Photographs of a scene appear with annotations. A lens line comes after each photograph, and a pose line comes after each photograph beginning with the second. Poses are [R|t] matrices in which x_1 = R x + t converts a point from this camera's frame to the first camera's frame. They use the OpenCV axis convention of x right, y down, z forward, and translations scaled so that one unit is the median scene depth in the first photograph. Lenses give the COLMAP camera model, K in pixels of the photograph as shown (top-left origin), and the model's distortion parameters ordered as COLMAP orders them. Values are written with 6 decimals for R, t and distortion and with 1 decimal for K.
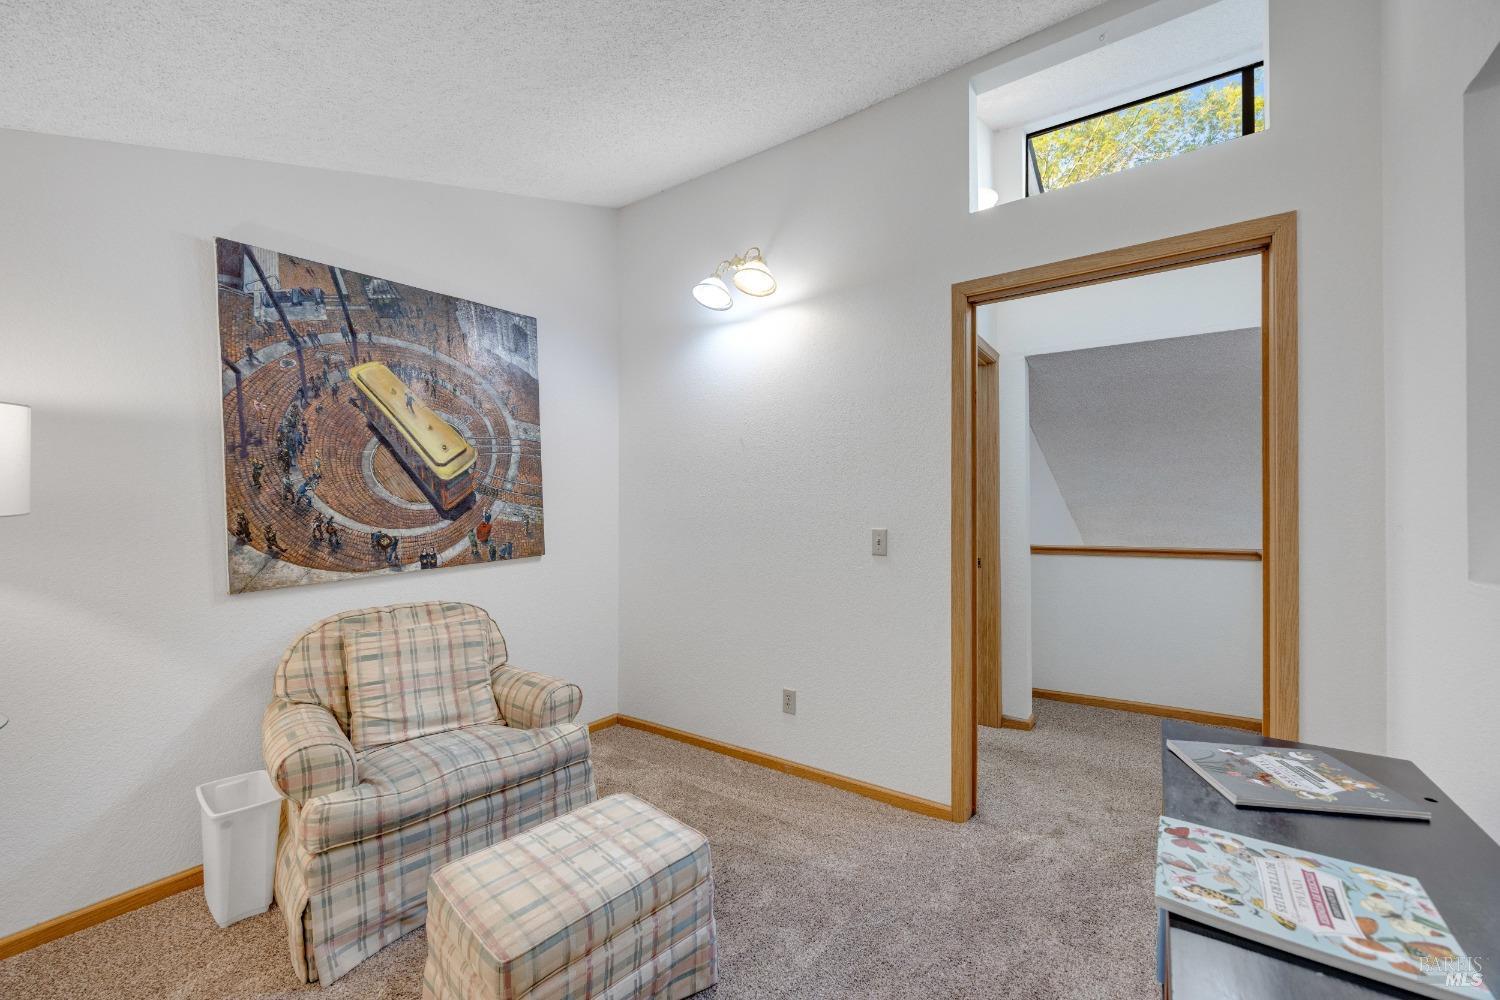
lens RADIAL K [[585.1, 0, 759.8], [0, 585.1, 506.5], [0, 0, 1]] dist [-0.002521, -0.000145]
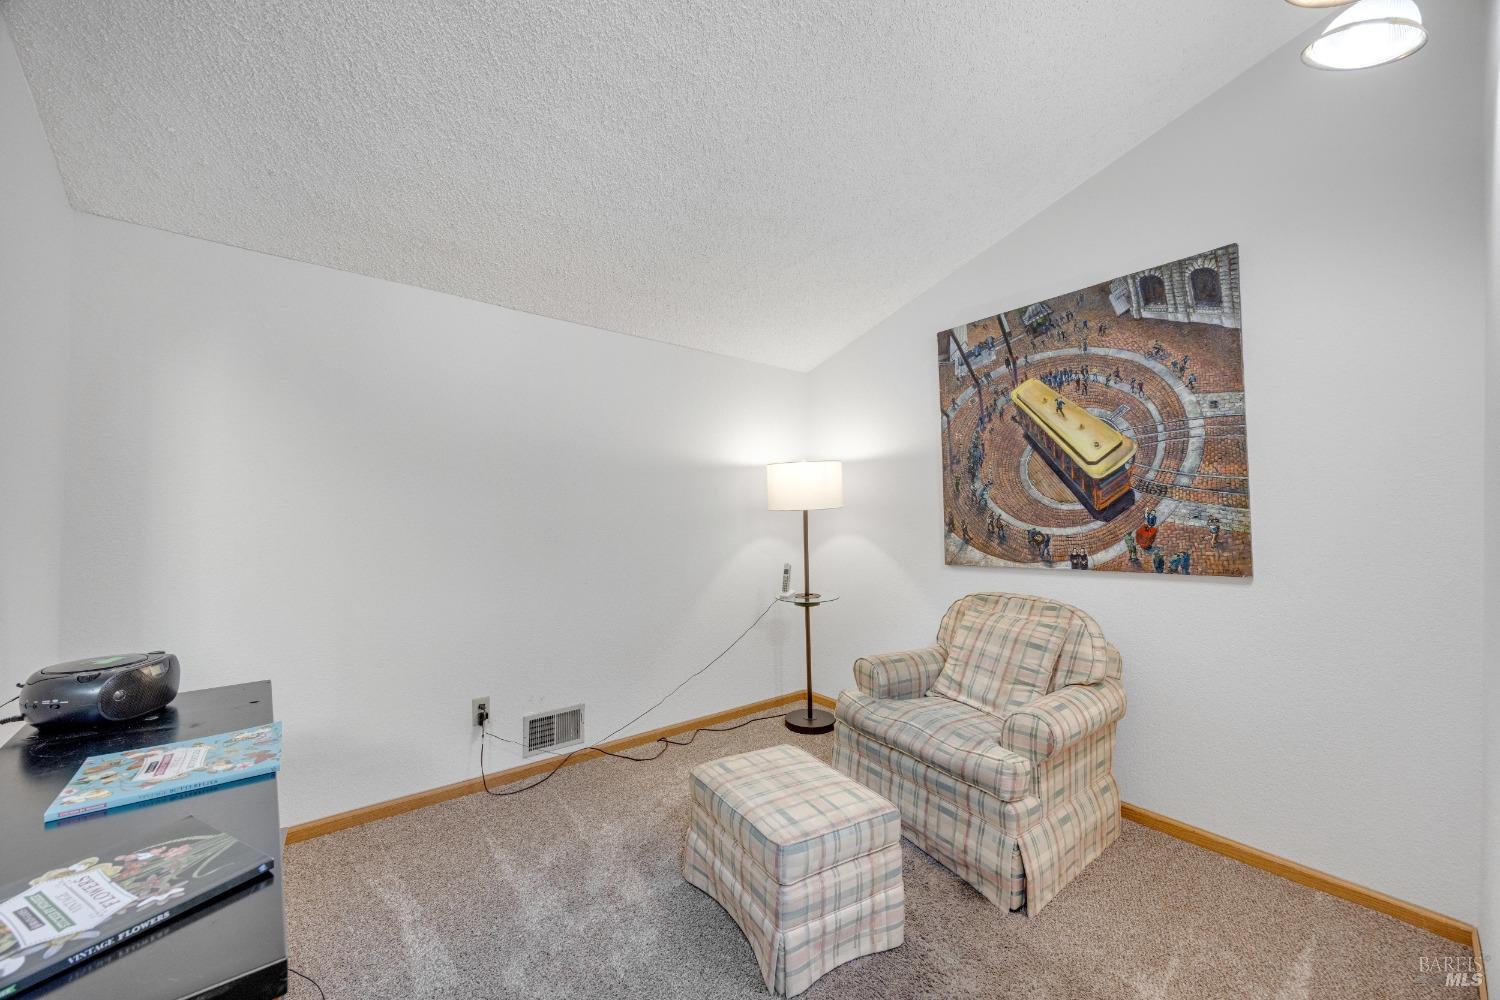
lens RADIAL K [[569.1, 0, 758.9], [0, 569.1, 499.5], [0, 0, 1]] dist [-0.004091, -0.000152]
pose [[-0.255142, -0.016113, -0.966769, 0.558580], [-0.006336, 0.999868, -0.014992, 0.006589], [0.966883, 0.002300, -0.255210, 0.798867]]
